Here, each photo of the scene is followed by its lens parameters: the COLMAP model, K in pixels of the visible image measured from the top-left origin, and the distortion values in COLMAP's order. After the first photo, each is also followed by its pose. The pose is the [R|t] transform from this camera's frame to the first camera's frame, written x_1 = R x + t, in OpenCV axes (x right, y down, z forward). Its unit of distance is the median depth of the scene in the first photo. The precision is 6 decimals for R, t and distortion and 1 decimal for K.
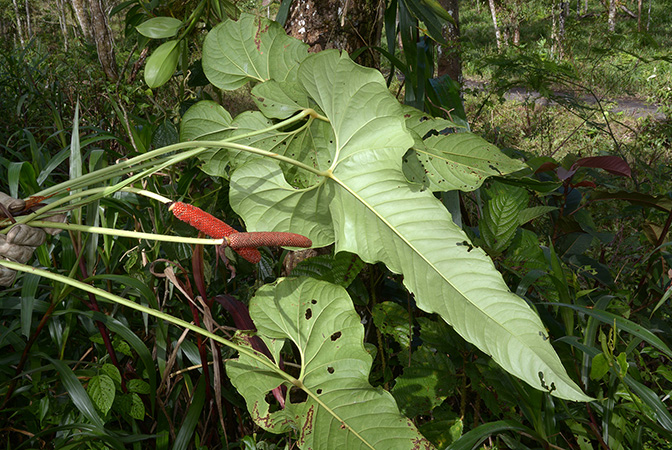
lens RADIAL K [[731.8, 0, 336.6], [0, 731.8, 226.2], [0, 0, 1]] dist [-0.001358, 0.000000]
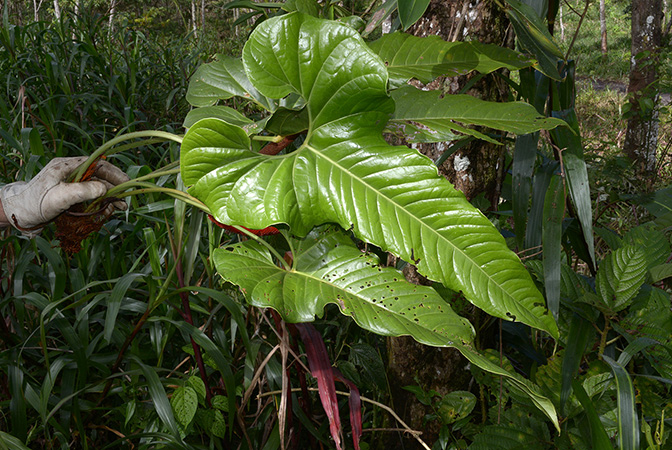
lens RADIAL K [[825.4, 0, 335.7], [0, 825.4, 223.5], [0, 0, 1]] dist [0.032179, 0.000000]
pose [[0.967981, 0.093146, -0.233101, 0.113506], [-0.096850, 0.995289, -0.004467, -0.031276], [0.231587, 0.026900, 0.972442, -0.051899]]
